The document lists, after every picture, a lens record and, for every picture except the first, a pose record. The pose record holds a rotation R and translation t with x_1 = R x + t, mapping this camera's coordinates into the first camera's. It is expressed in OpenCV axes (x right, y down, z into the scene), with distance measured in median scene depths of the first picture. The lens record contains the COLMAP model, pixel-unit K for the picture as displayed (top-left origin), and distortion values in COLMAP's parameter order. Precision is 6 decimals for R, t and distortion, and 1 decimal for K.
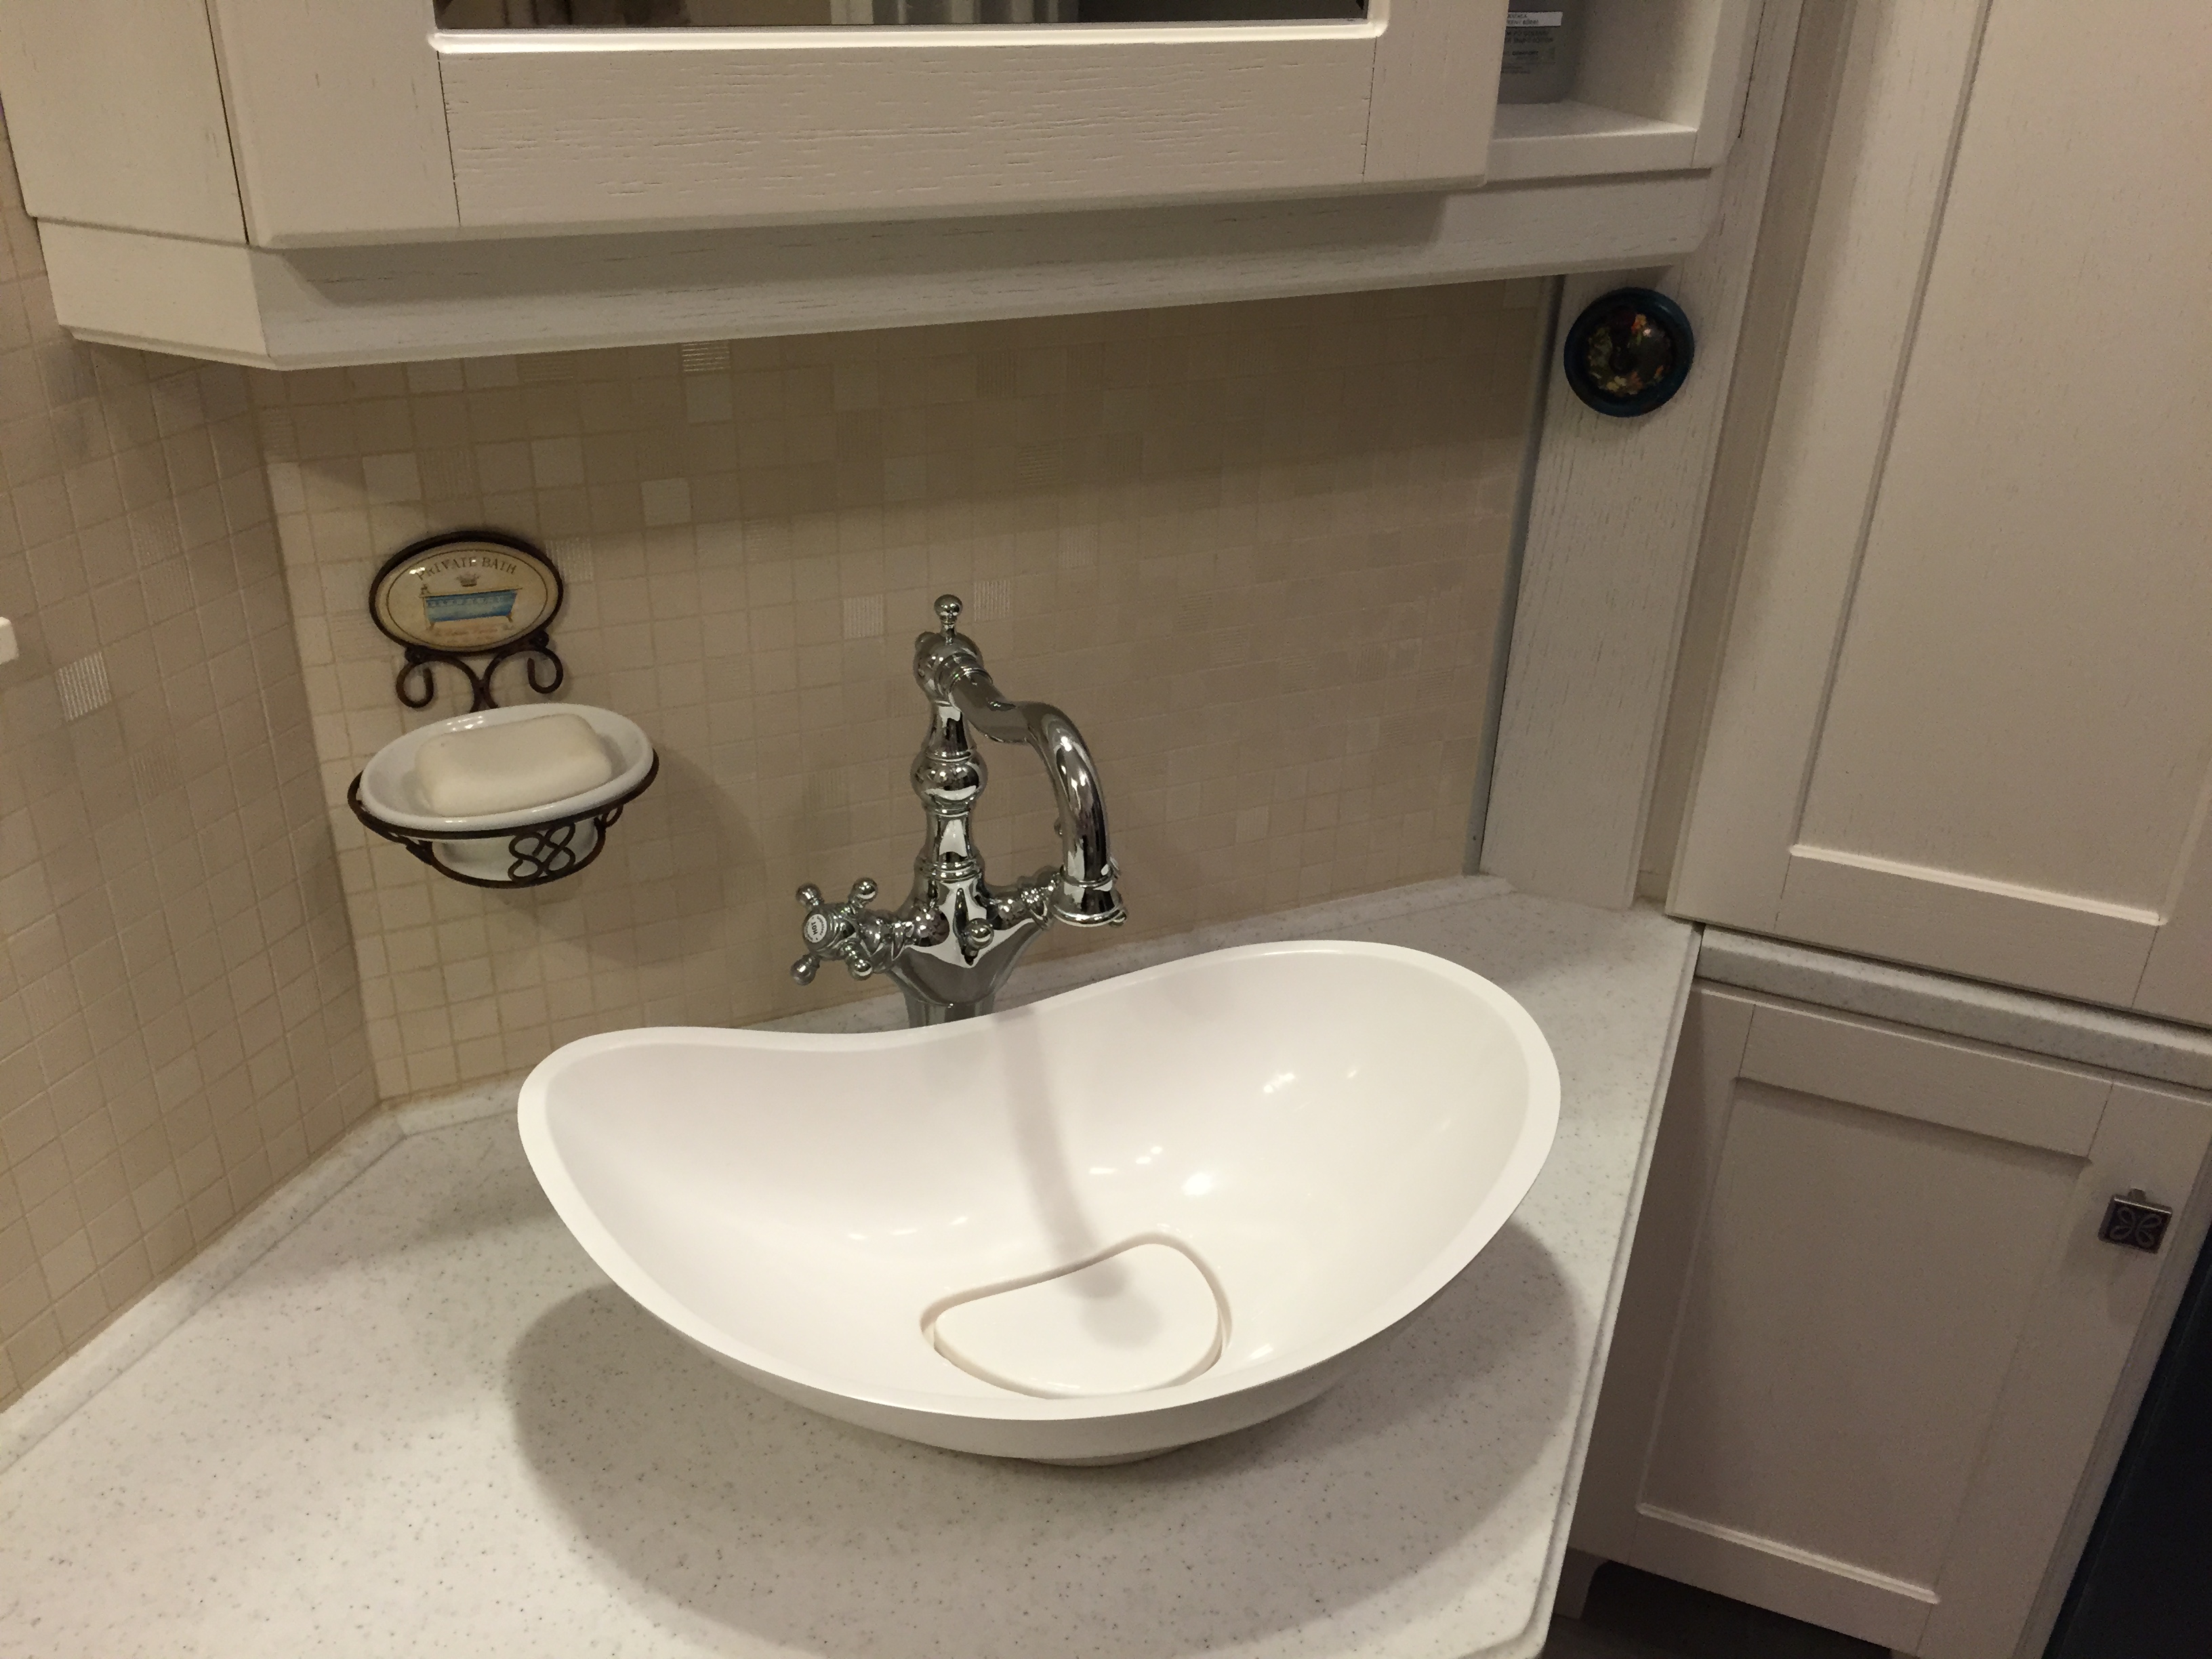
lens RADIAL K [[1890.5, 0, 1118.4], [0, 1890.5, 820.5], [0, 0, 1]] dist [0.098680, -0.146251]
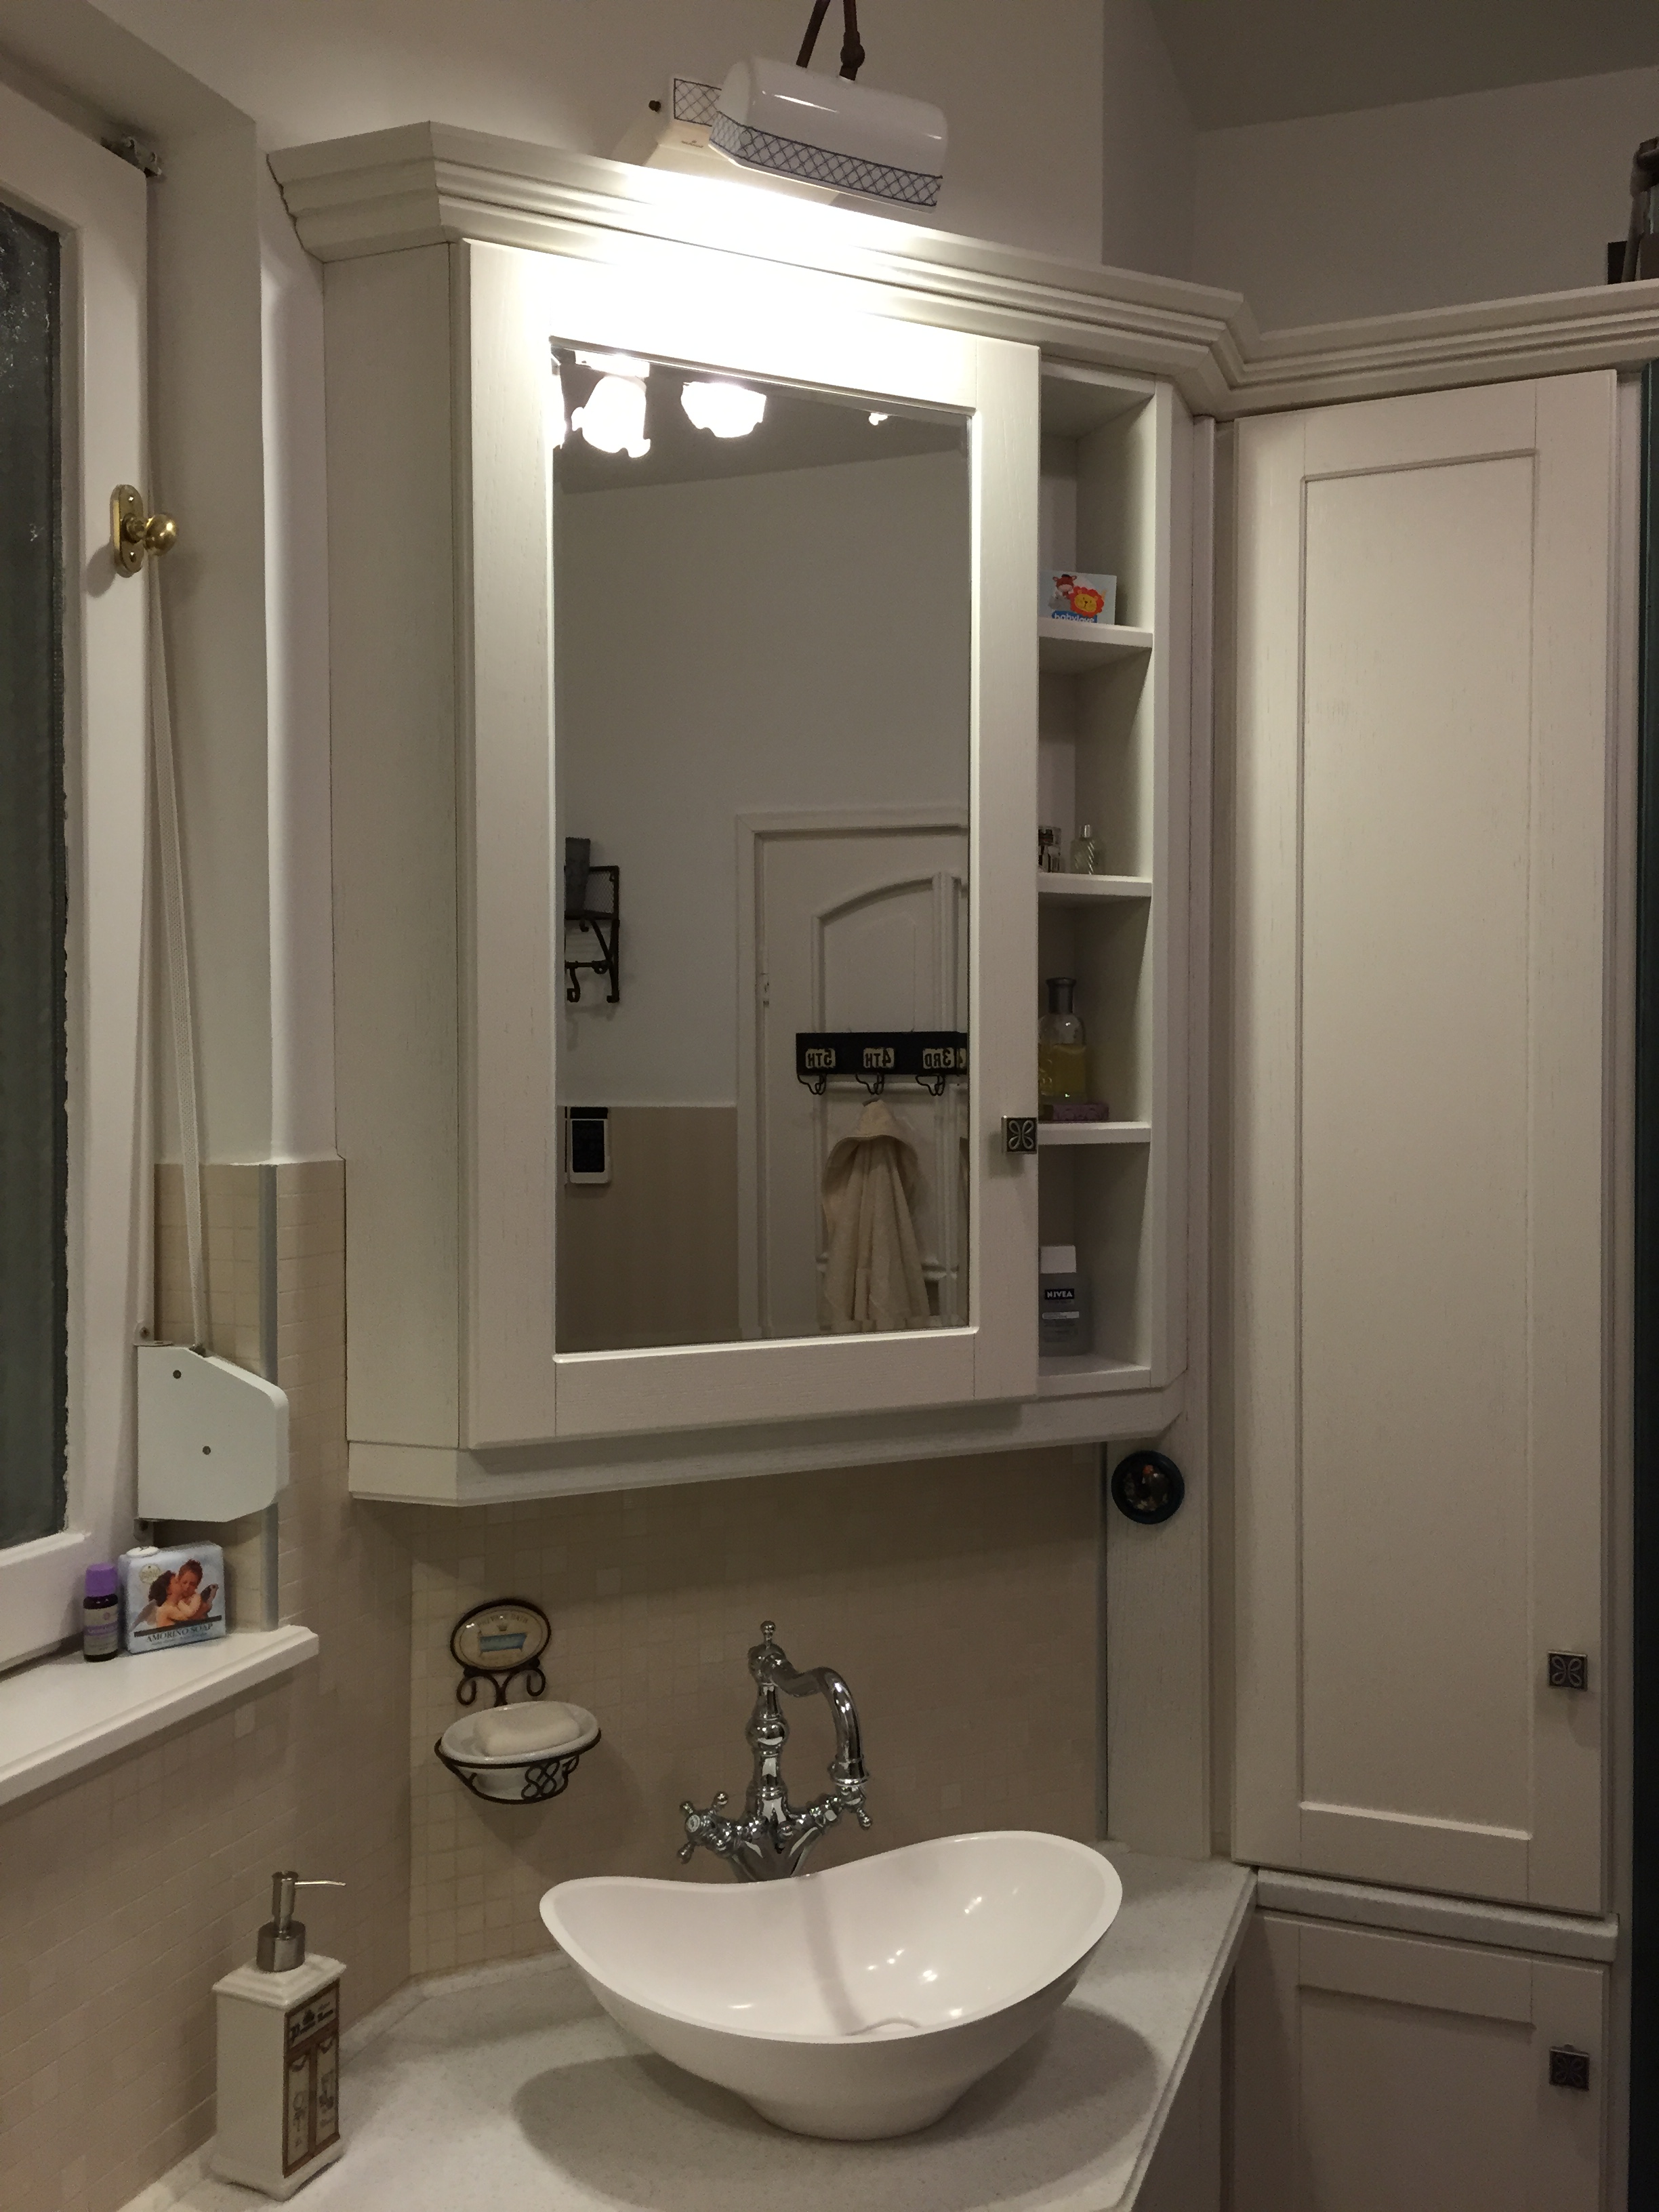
lens RADIAL K [[1890.5, 0, 829.5], [0, 1890.5, 1106.0], [0, 0, 1]] dist [0.098680, -0.146251]
pose [[0.999451, -0.033068, 0.002018, -0.016669], [0.030385, 0.890706, -0.453563, 0.263150], [0.013201, 0.453376, 0.891222, -0.833245]]
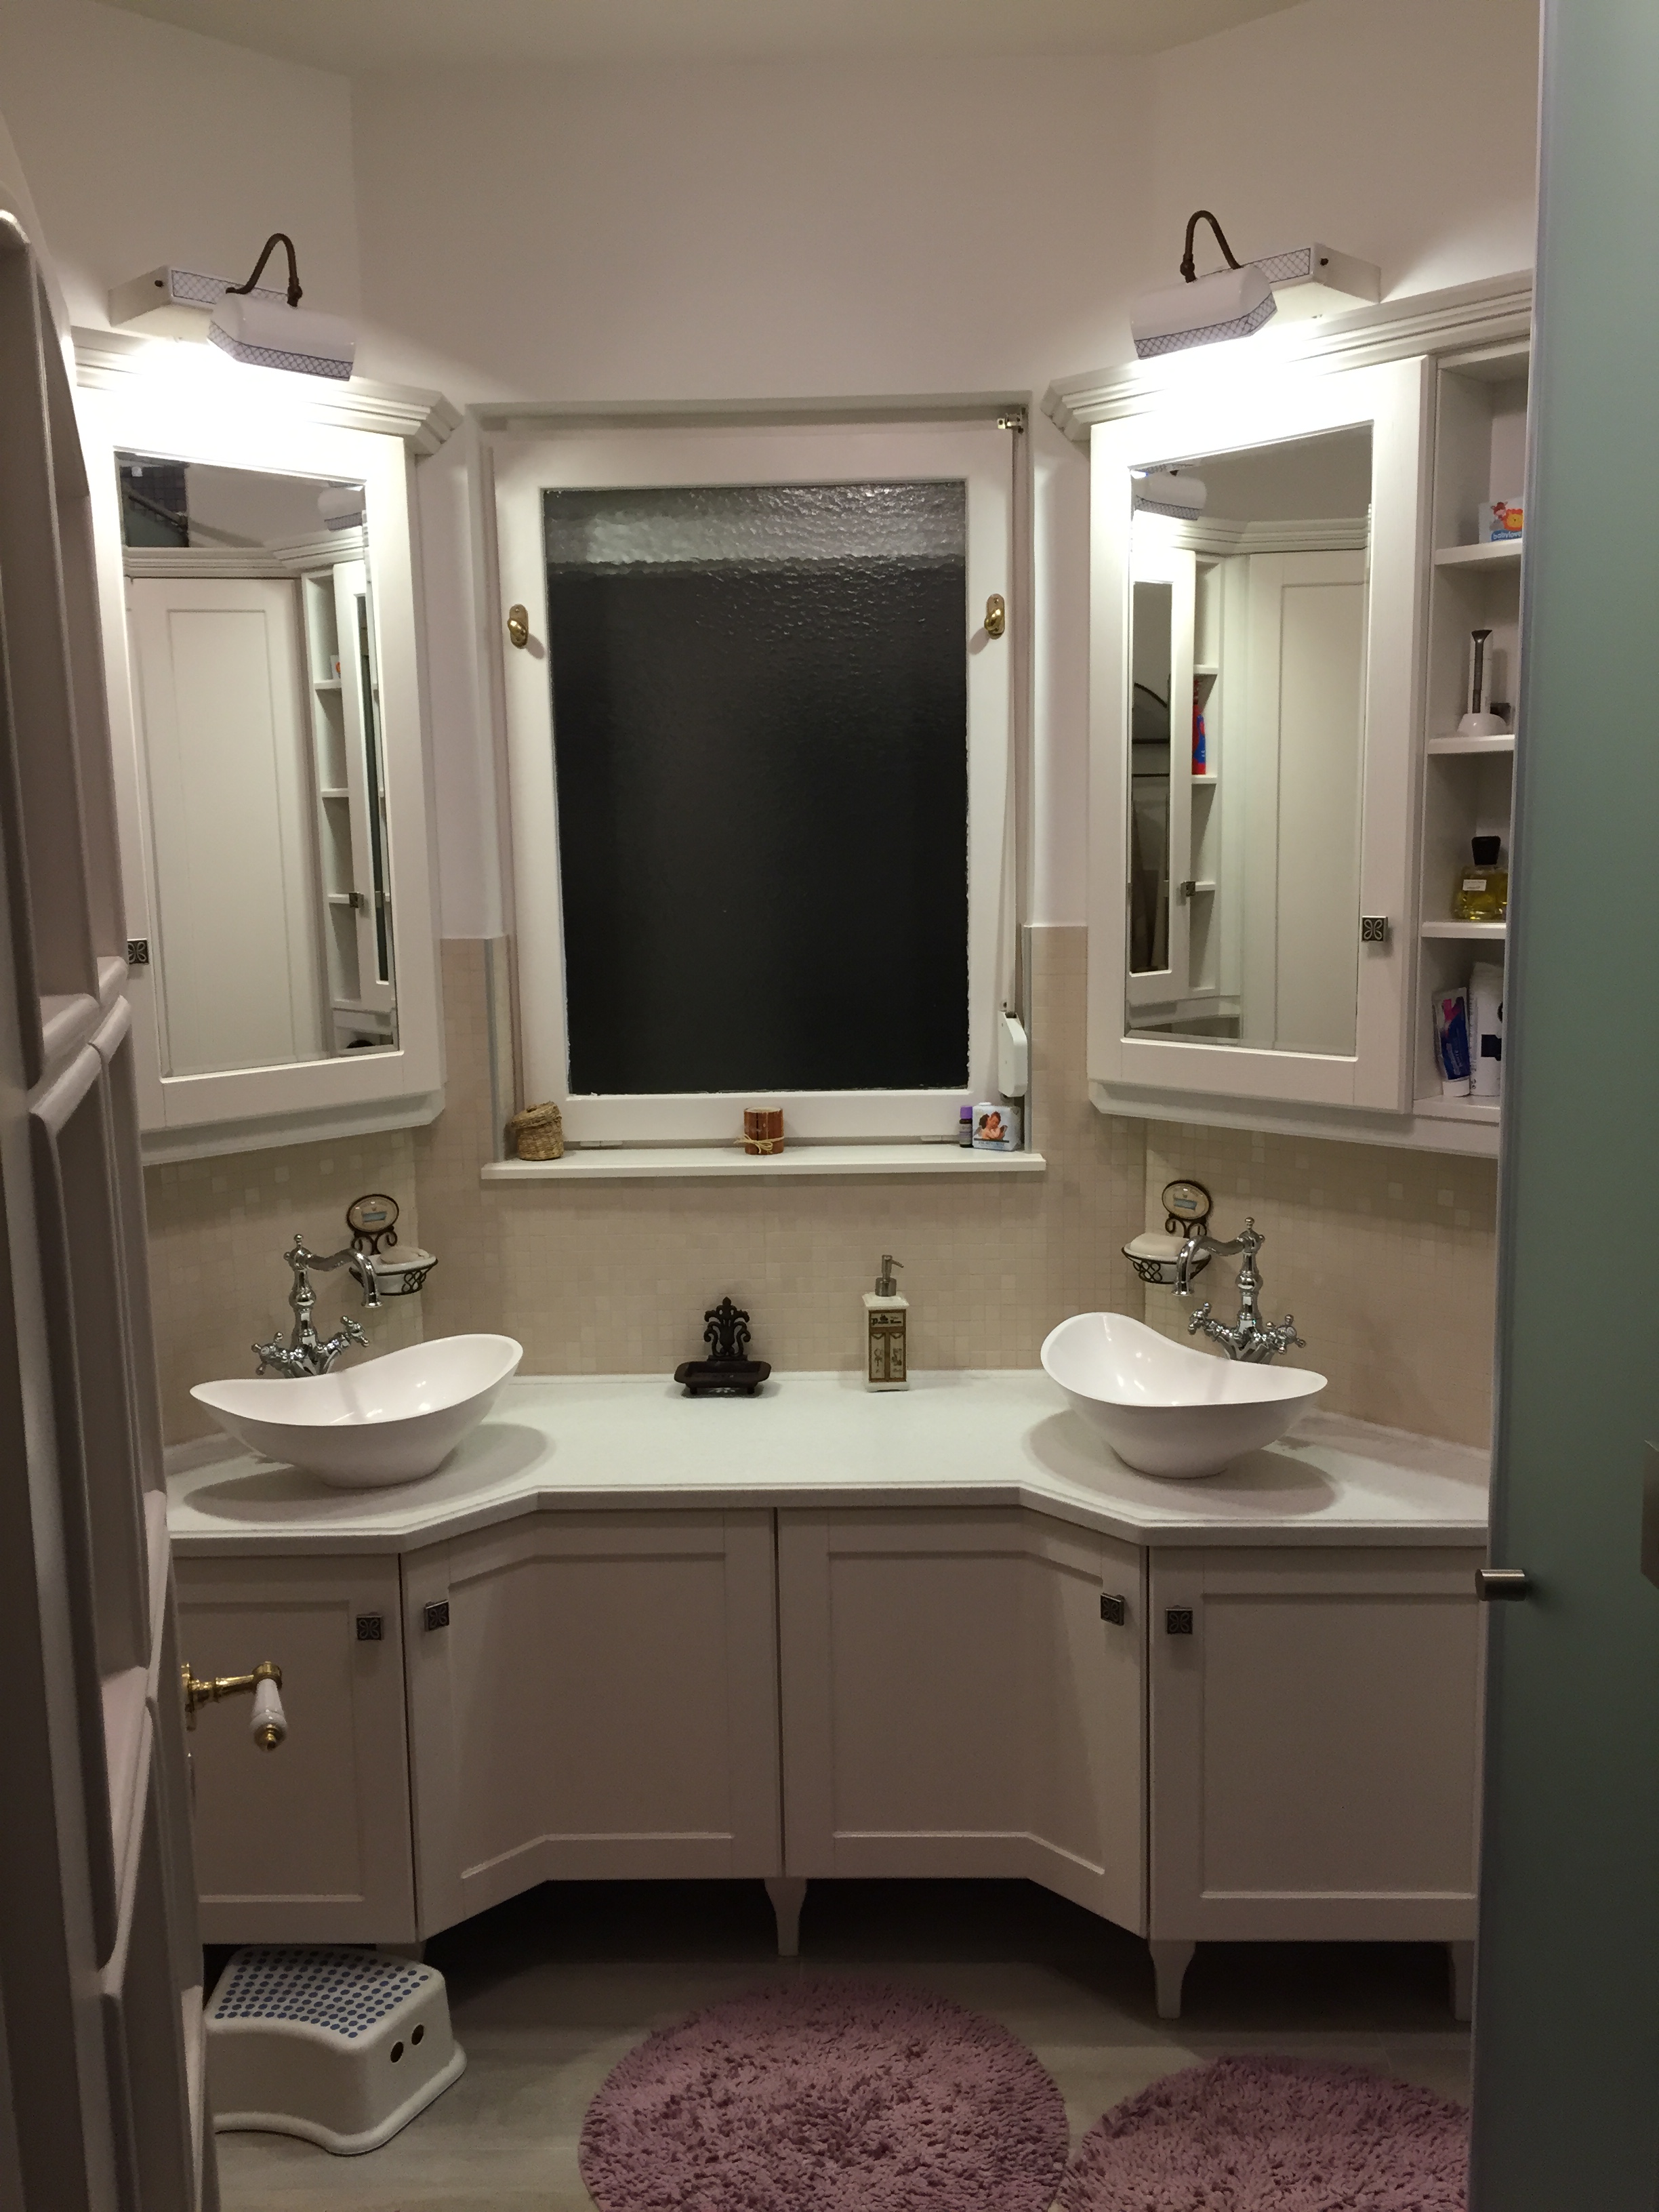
lens RADIAL K [[1890.5, 0, 829.5], [0, 1890.5, 1106.0], [0, 0, 1]] dist [0.098680, -0.146251]
pose [[0.325952, 0.100704, -0.940008, 2.436188], [-0.418840, 0.906786, -0.048090, 0.141626], [0.847543, 0.409387, 0.337747, -0.645002]]
